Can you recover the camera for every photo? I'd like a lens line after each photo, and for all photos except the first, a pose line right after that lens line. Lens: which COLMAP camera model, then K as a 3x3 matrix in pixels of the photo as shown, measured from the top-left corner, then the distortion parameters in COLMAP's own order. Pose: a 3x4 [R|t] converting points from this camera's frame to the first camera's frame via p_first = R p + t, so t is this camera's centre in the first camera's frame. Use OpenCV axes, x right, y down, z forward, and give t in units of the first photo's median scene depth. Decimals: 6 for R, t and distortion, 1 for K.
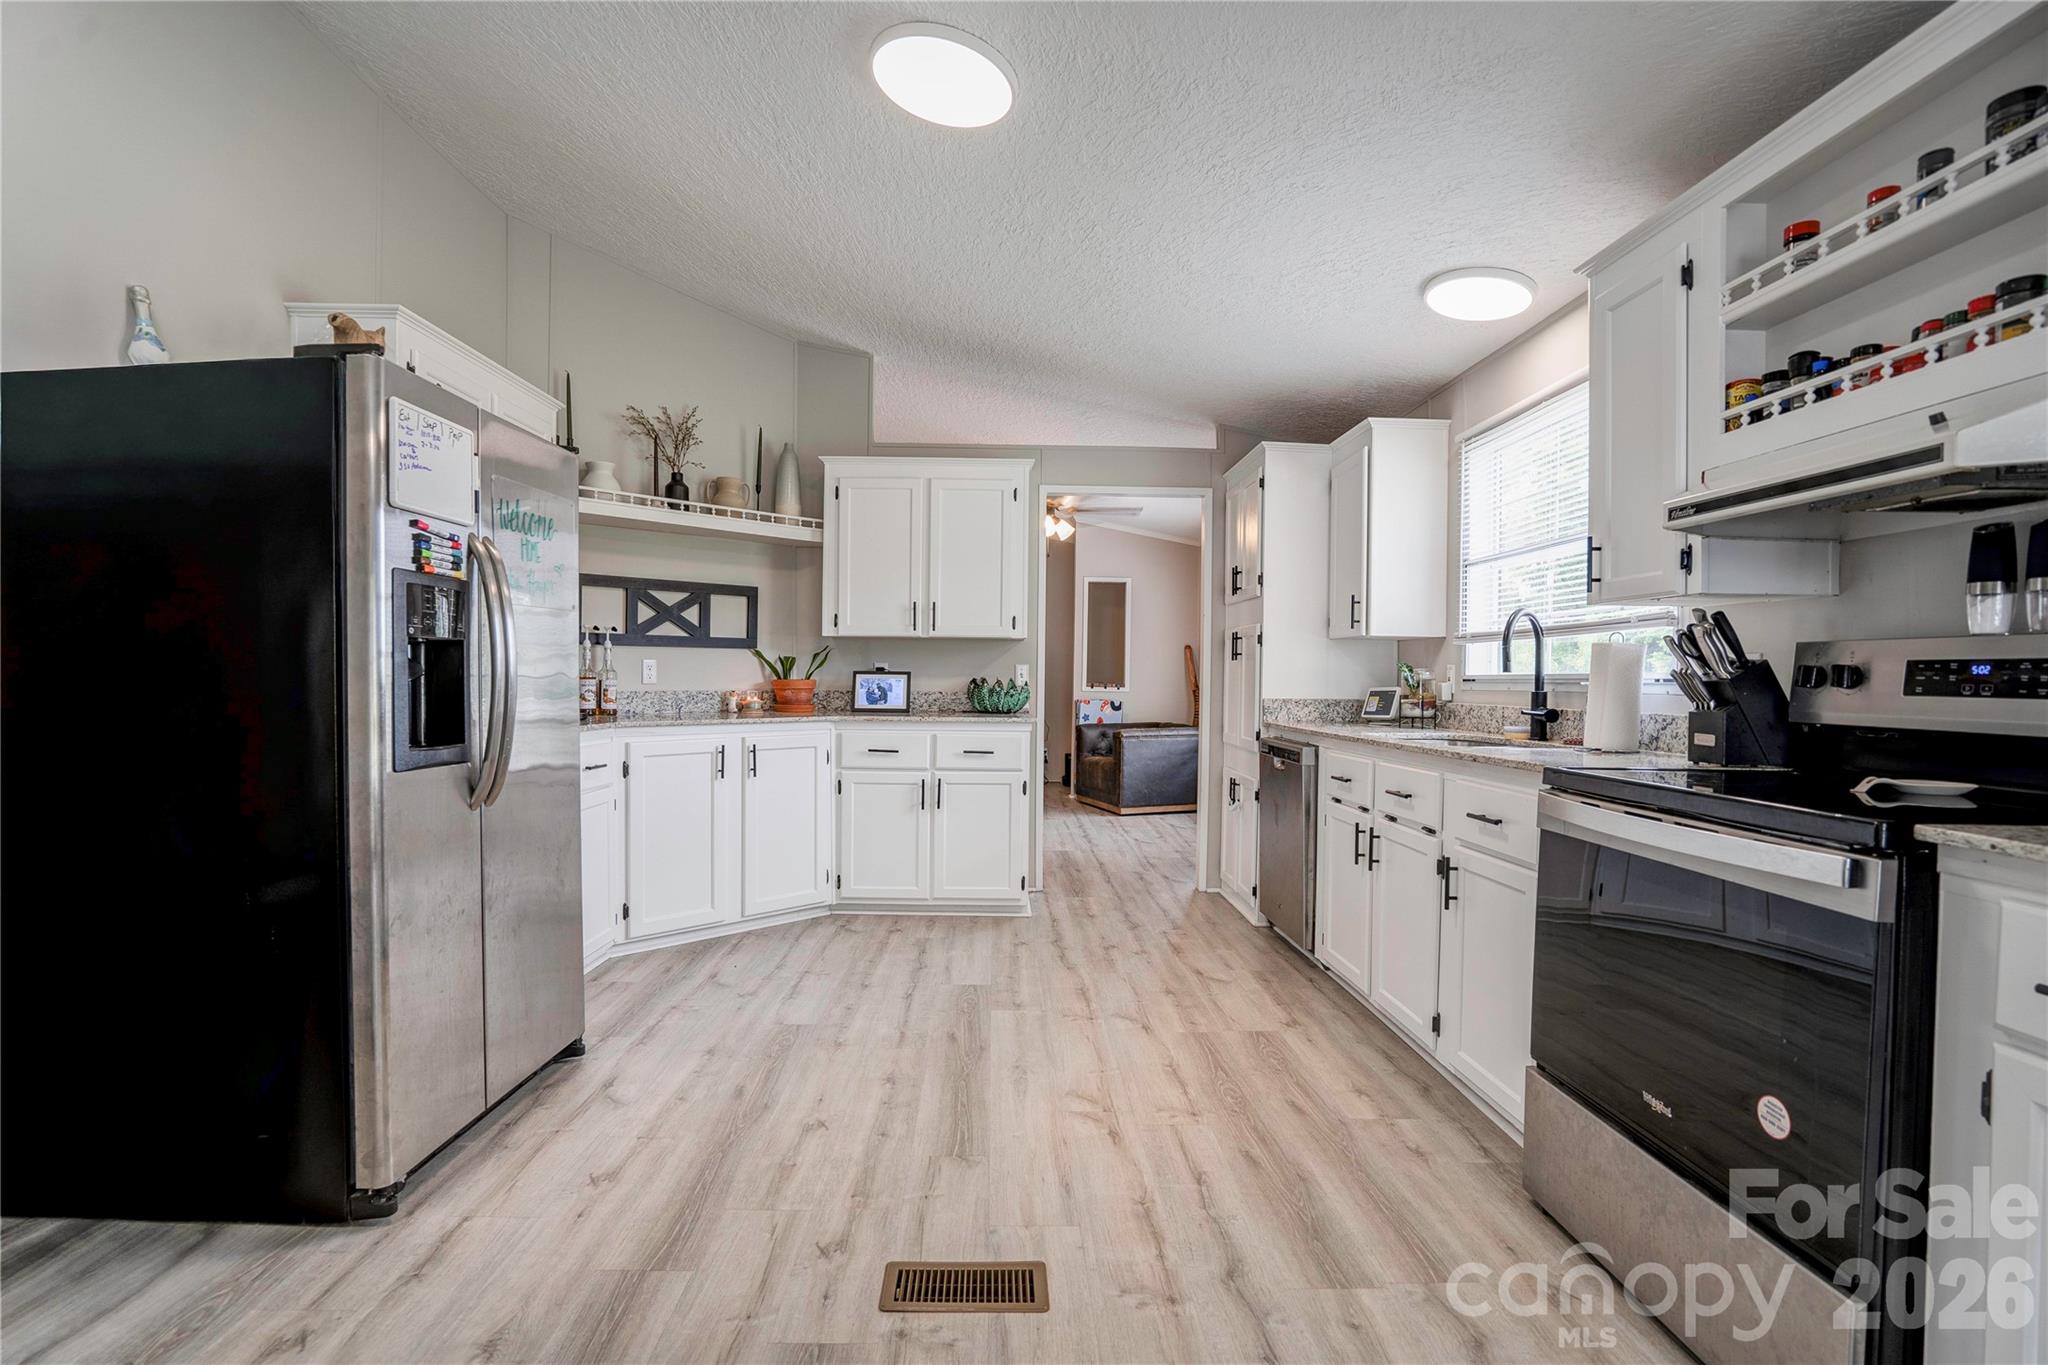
lens RADIAL K [[965.5, 0, 1009.8], [0, 965.5, 687.0], [0, 0, 1]] dist [-0.057775, 0.022781]
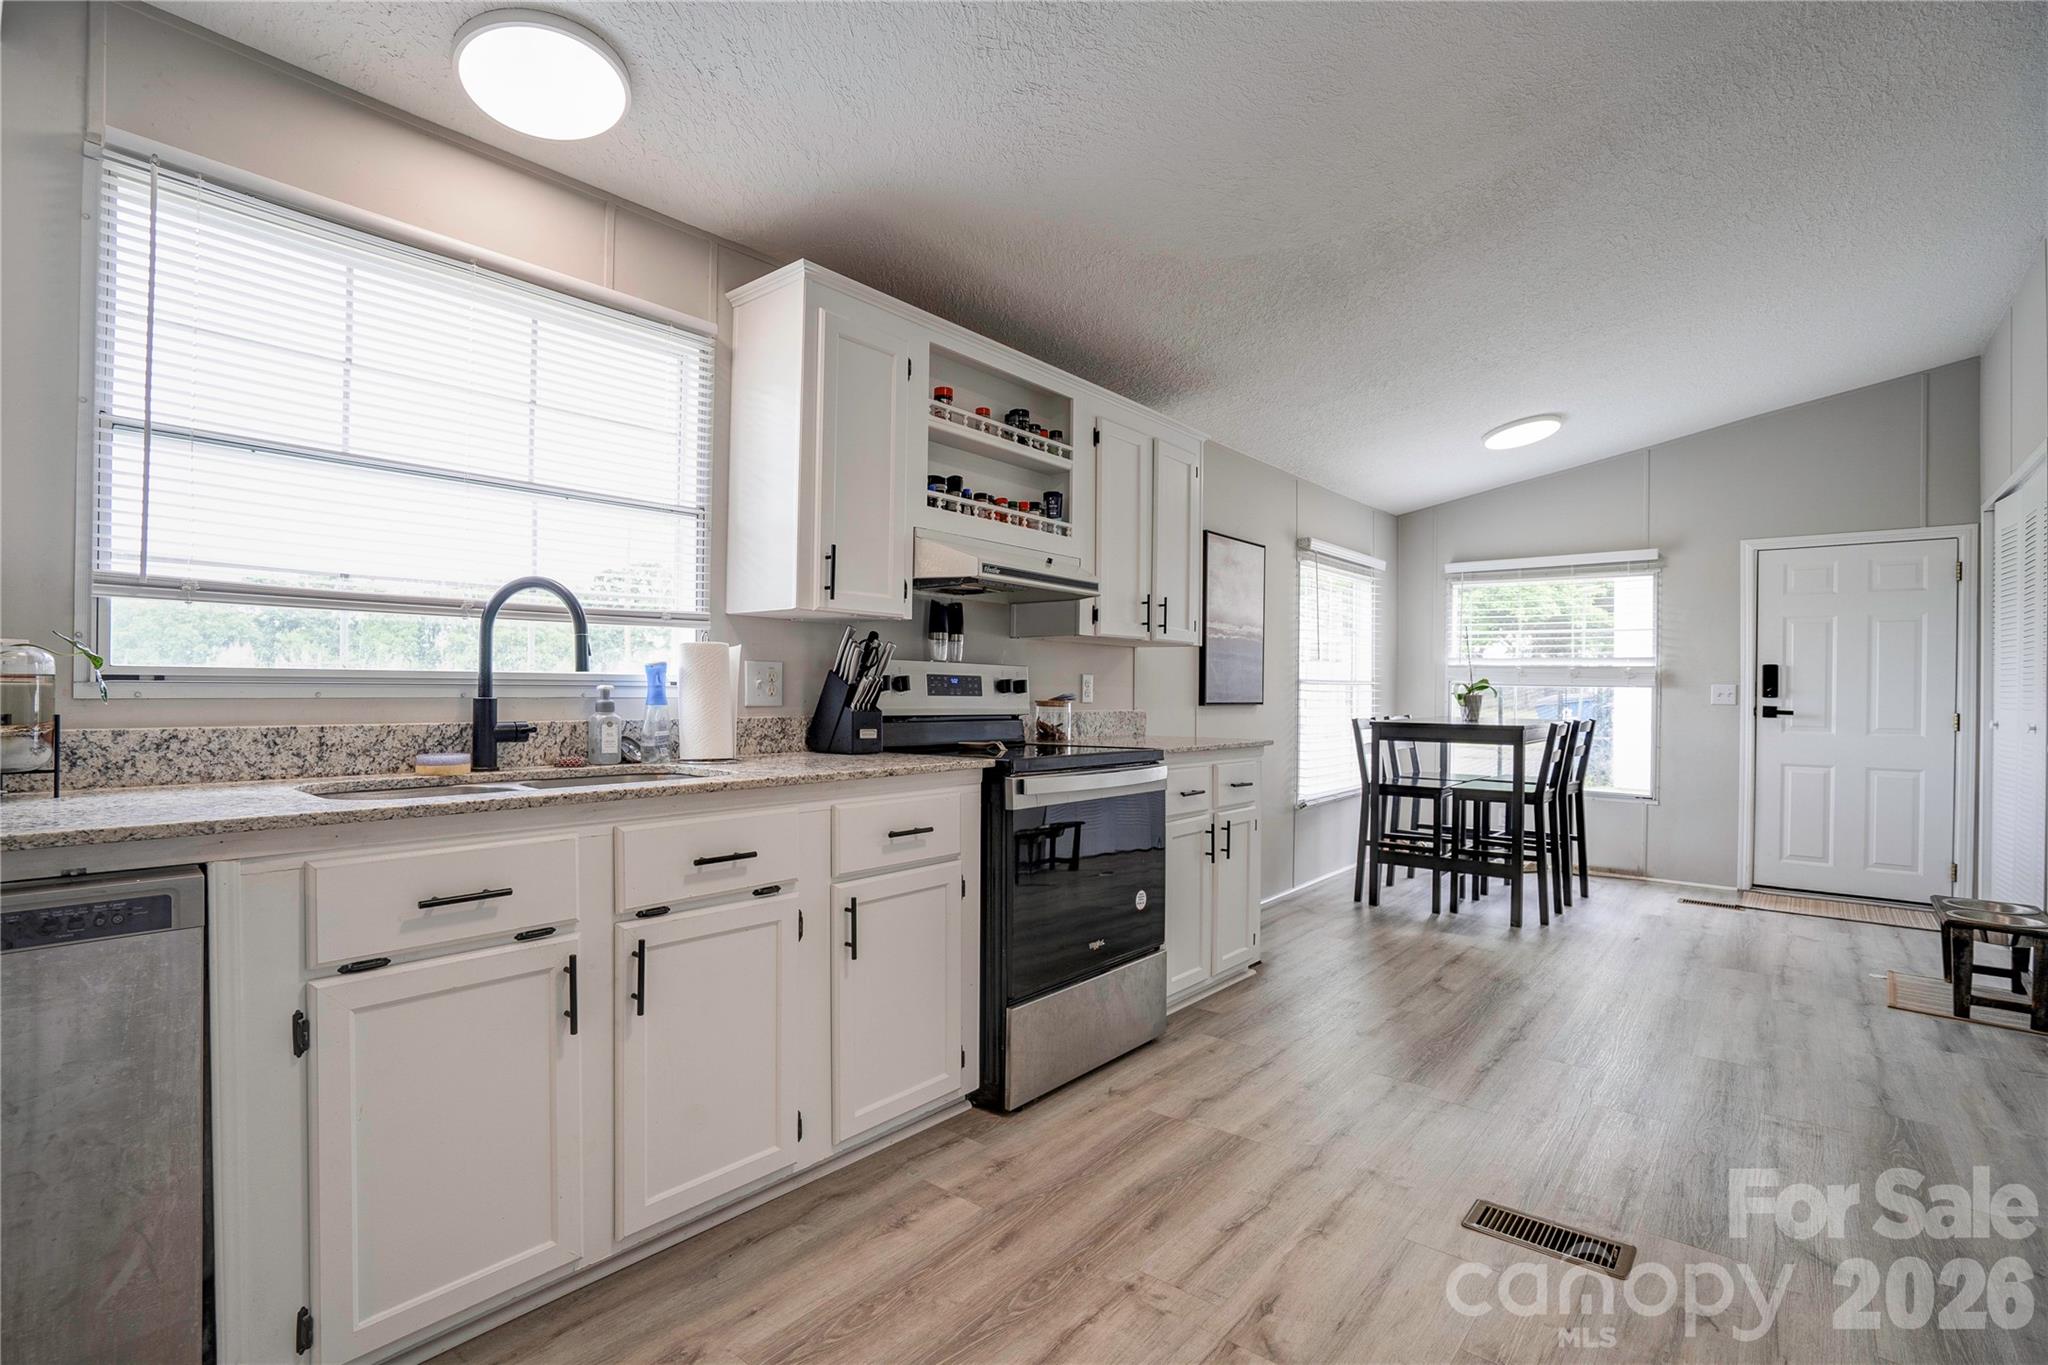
lens RADIAL K [[965.5, 0, 1002.6], [0, 965.5, 690.3], [0, 0, 1]] dist [-0.057775, 0.022781]
pose [[-0.750504, -0.014685, 0.660702, -0.166481], [-0.009779, 0.999890, 0.011116, -0.012302], [-0.660793, 0.001881, -0.750566, 1.304017]]
